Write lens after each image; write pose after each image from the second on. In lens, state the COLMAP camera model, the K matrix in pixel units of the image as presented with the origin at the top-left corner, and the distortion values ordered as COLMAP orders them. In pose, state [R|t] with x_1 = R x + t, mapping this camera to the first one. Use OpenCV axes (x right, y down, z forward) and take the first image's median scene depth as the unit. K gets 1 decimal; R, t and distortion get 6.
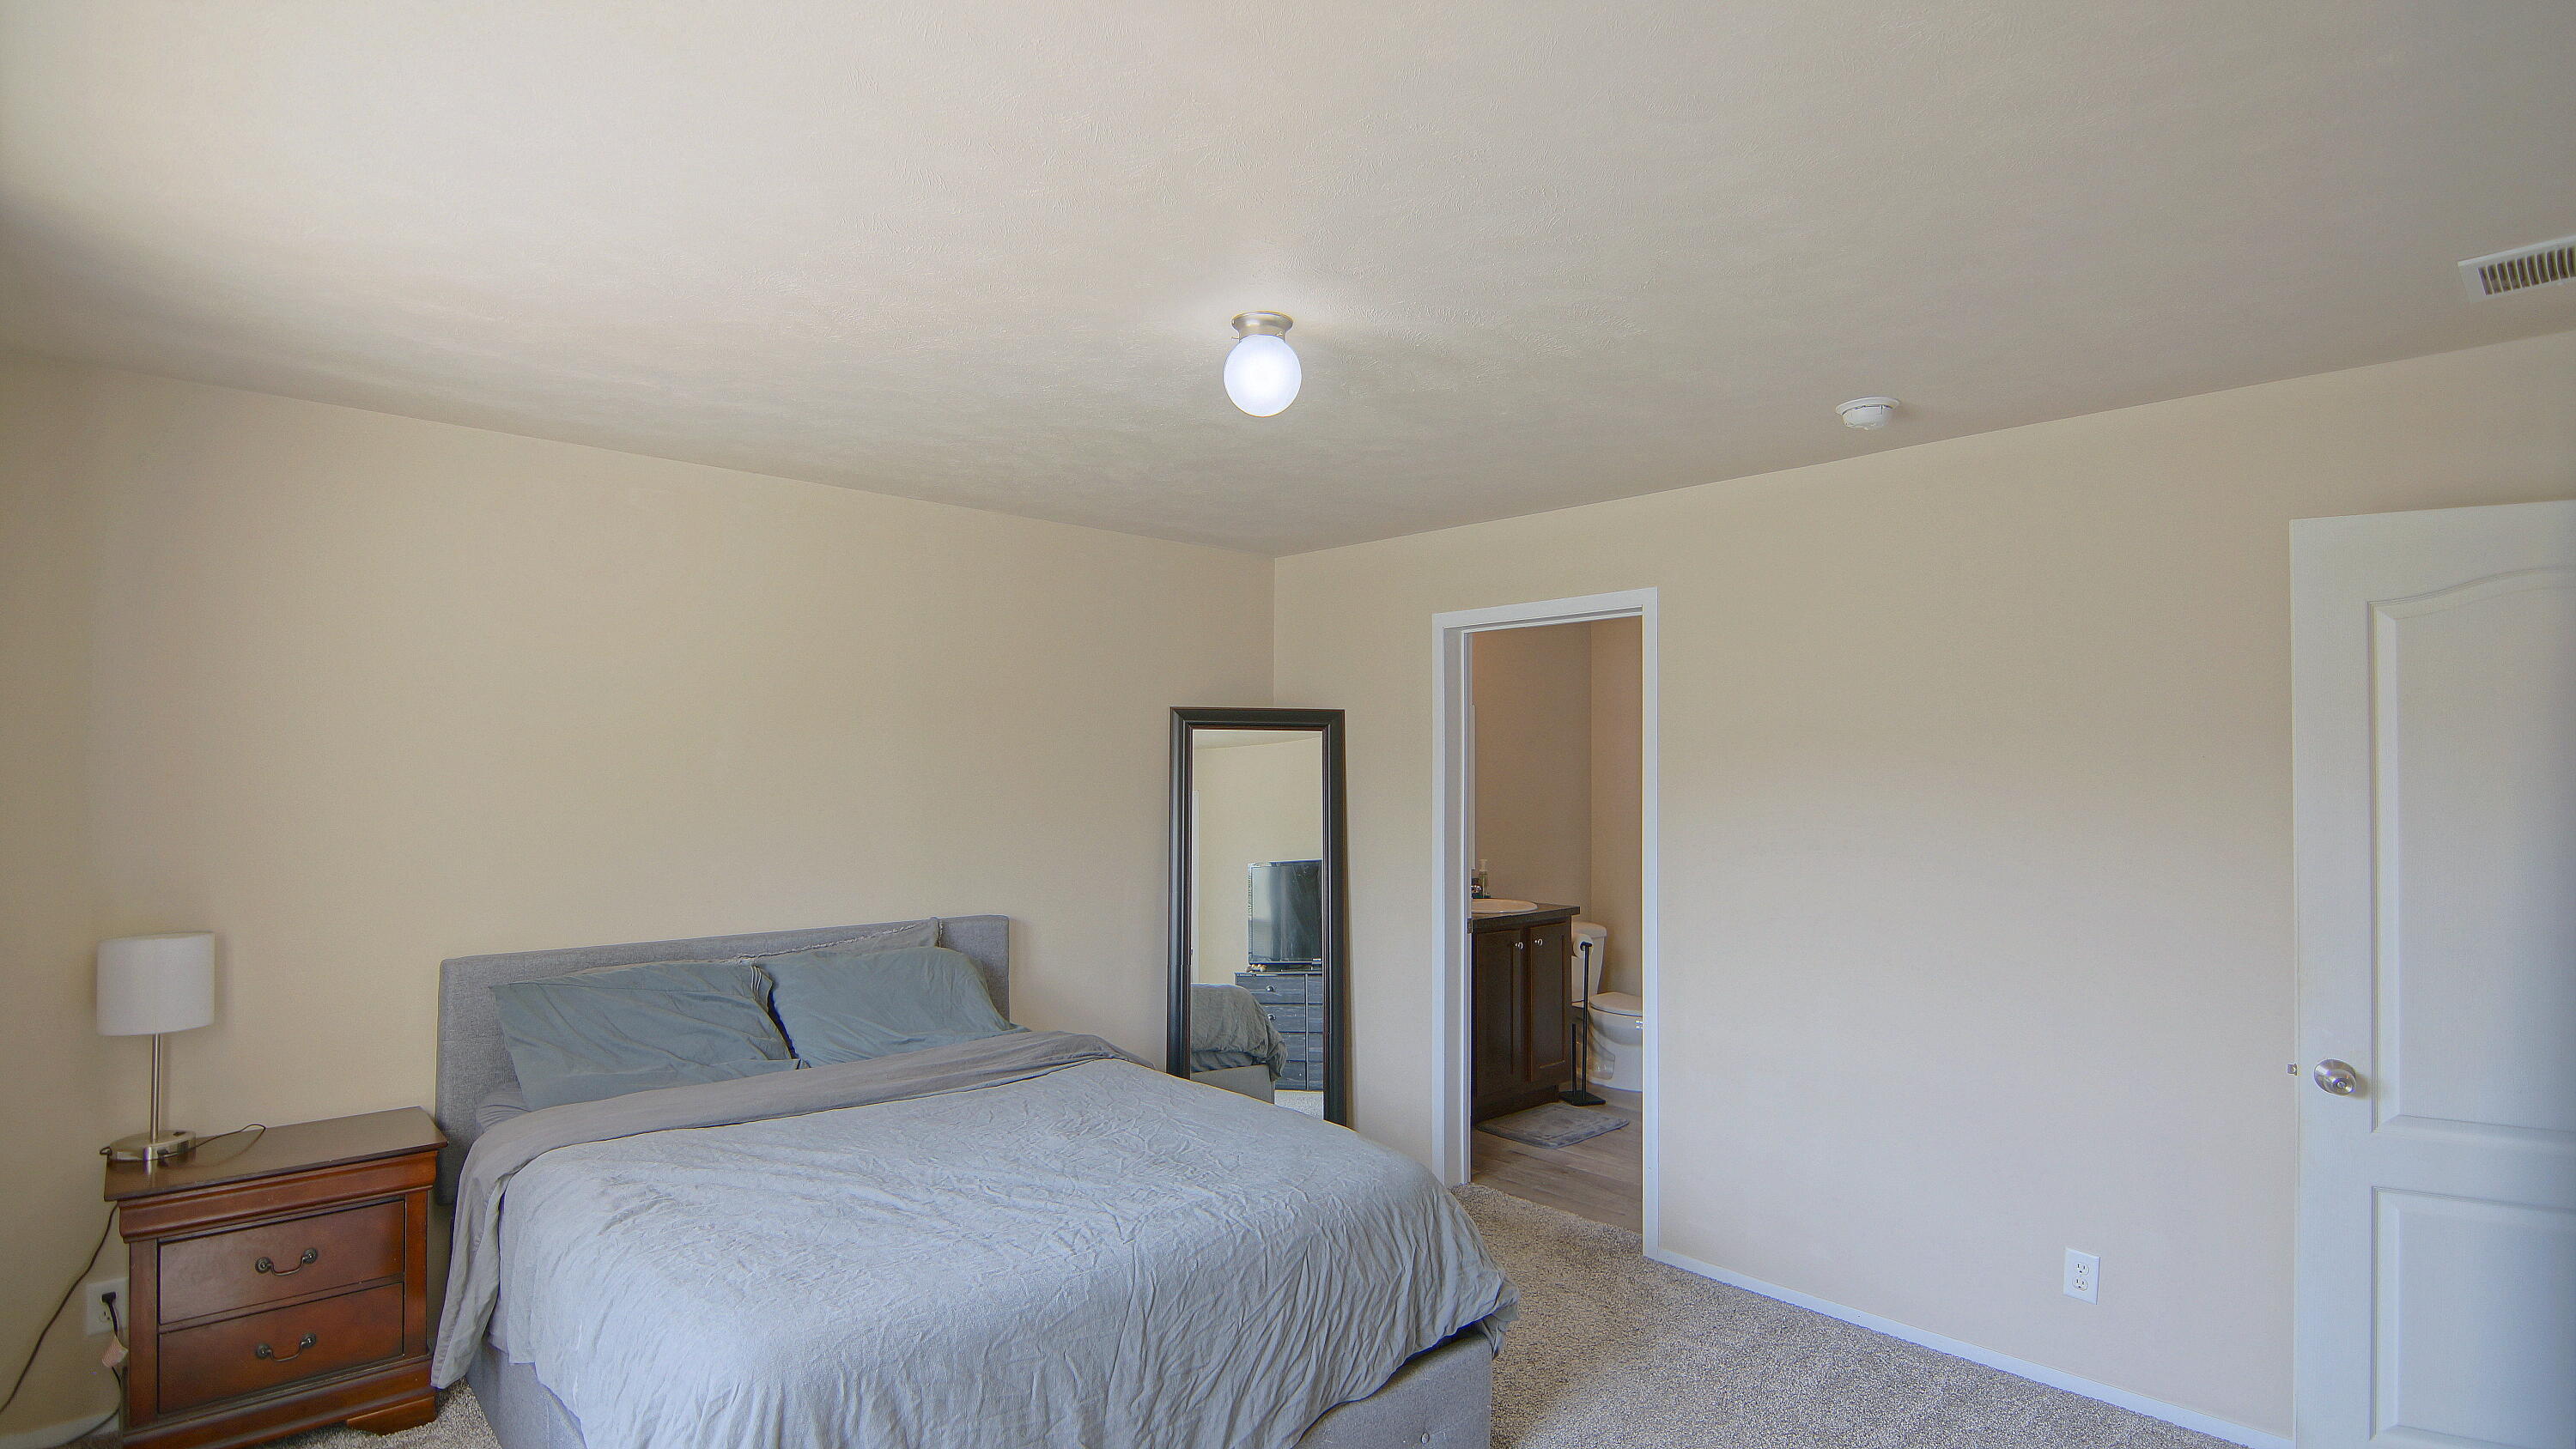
lens RADIAL K [[1253.9, 0, 1277.8], [0, 1253.9, 732.7], [0, 0, 1]] dist [-0.002295, -0.009913]
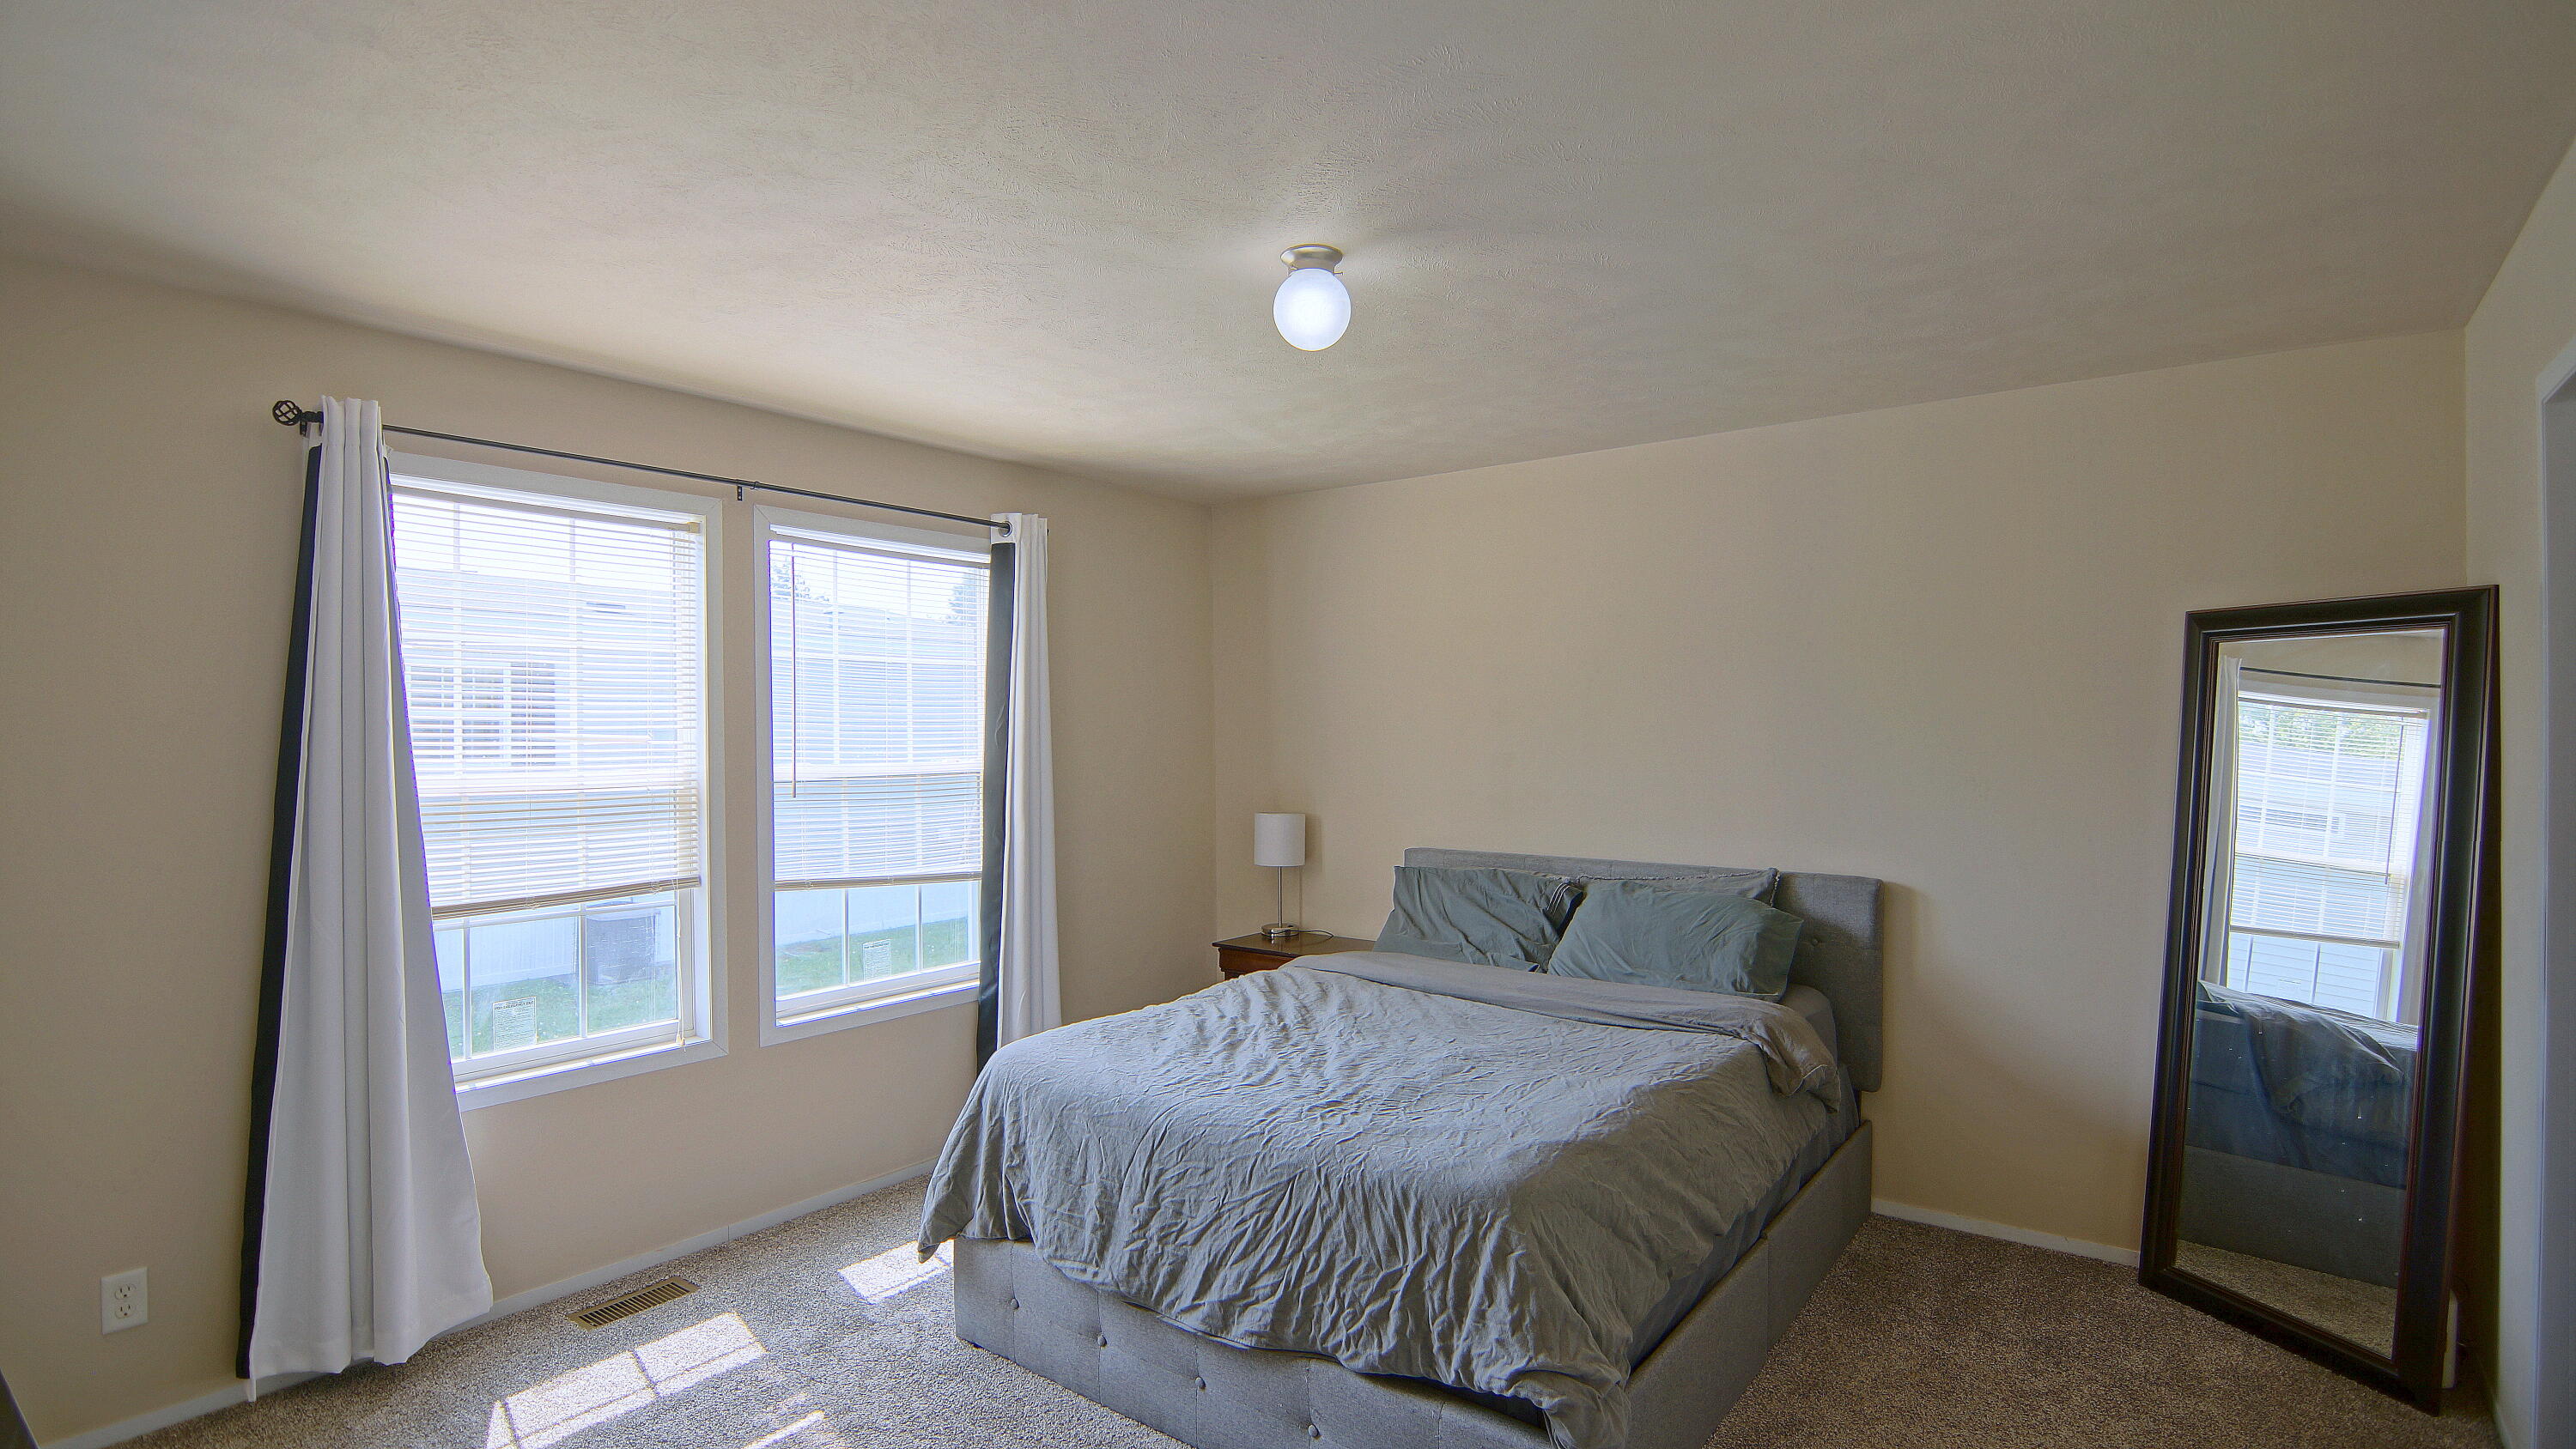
lens RADIAL K [[1253.9, 0, 1277.8], [0, 1253.9, 732.7], [0, 0, 1]] dist [-0.002295, -0.009913]
pose [[0.168591, -0.001176, -0.985685, 1.031051], [0.033102, 0.999442, 0.004469, 0.052079], [0.985130, -0.033382, 0.168536, 0.844703]]
